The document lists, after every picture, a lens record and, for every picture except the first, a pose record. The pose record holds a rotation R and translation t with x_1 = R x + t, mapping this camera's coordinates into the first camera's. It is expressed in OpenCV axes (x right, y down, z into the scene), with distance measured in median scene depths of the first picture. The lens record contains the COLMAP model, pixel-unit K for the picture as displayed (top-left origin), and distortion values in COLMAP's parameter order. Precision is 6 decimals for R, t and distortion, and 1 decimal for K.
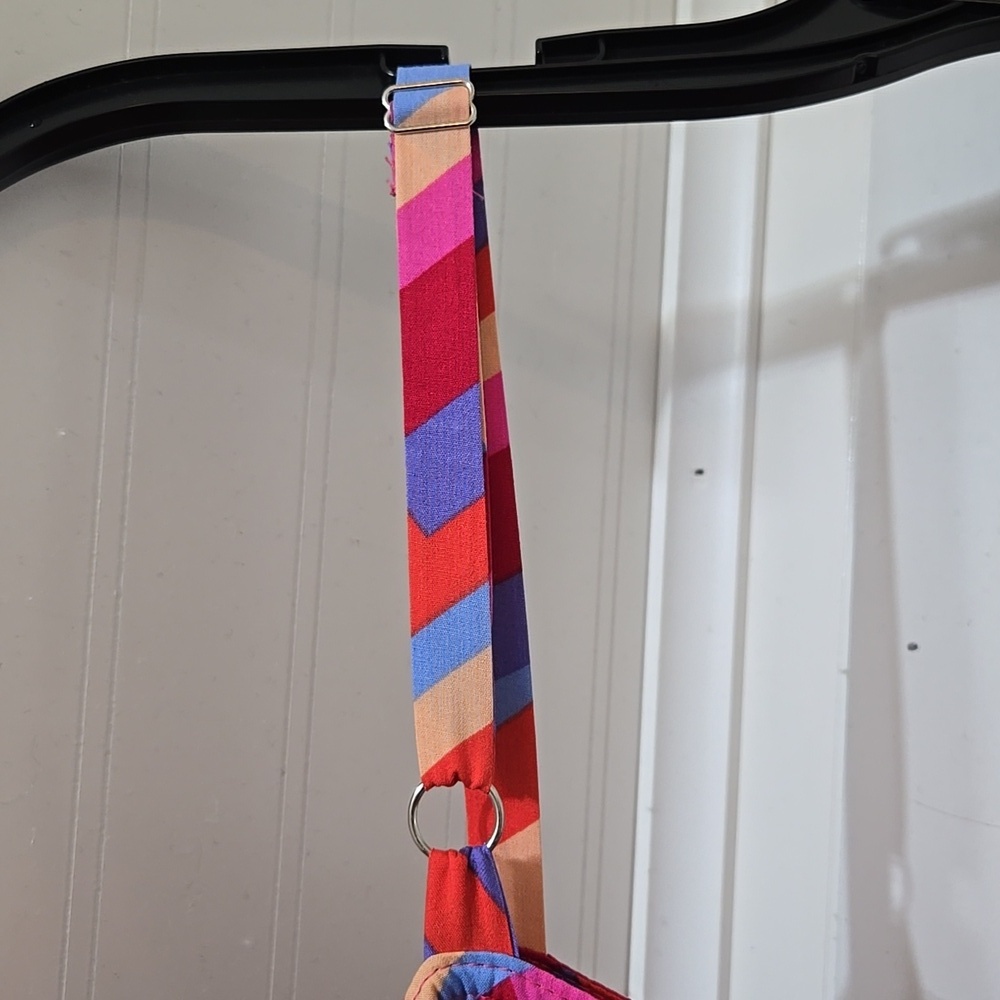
lens RADIAL K [[1454.8, 0, 500.0], [0, 1454.8, 500.0], [0, 0, 1]] dist [0.014888, 0.036441]
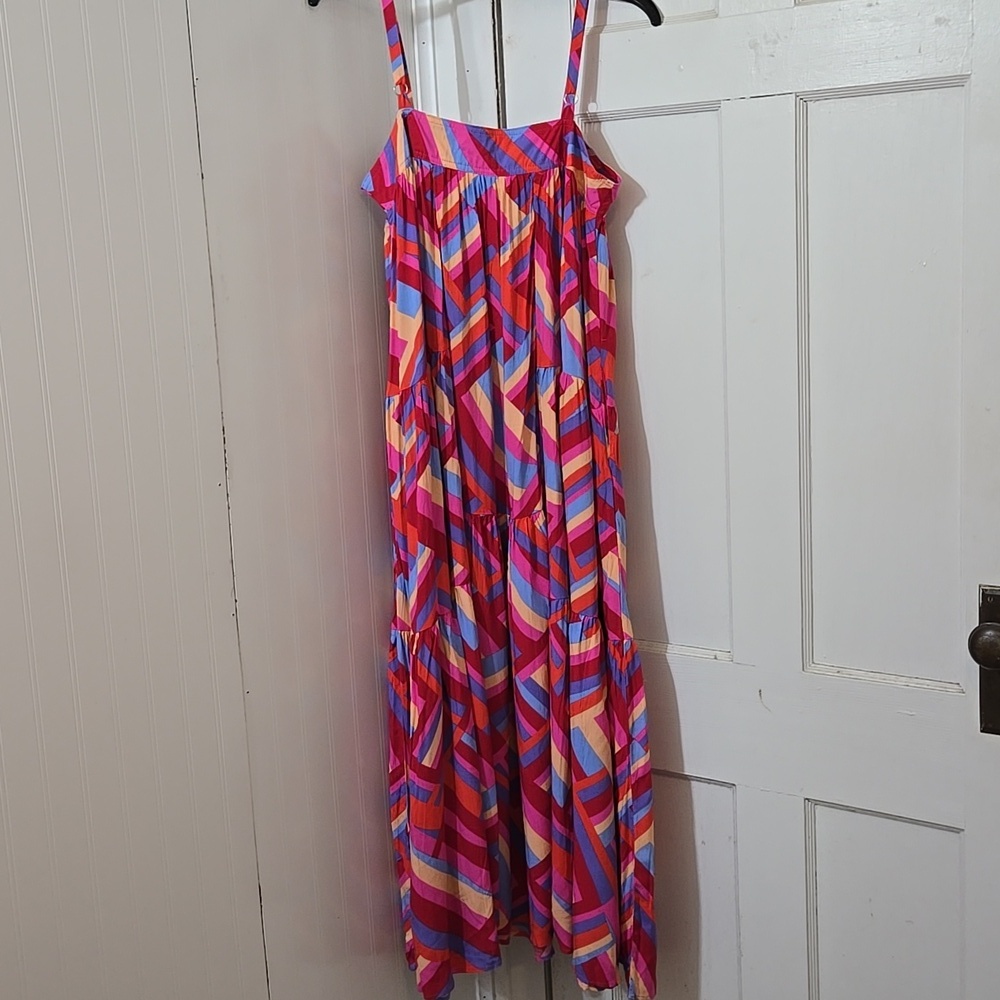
lens RADIAL K [[1454.8, 0, 500.0], [0, 1454.8, 500.0], [0, 0, 1]] dist [0.014888, 0.036441]
pose [[0.967137, -0.146359, 0.207904, -1.286474], [0.097533, 0.968708, 0.228239, 0.566191], [-0.234803, -0.200461, 0.951148, -6.038292]]
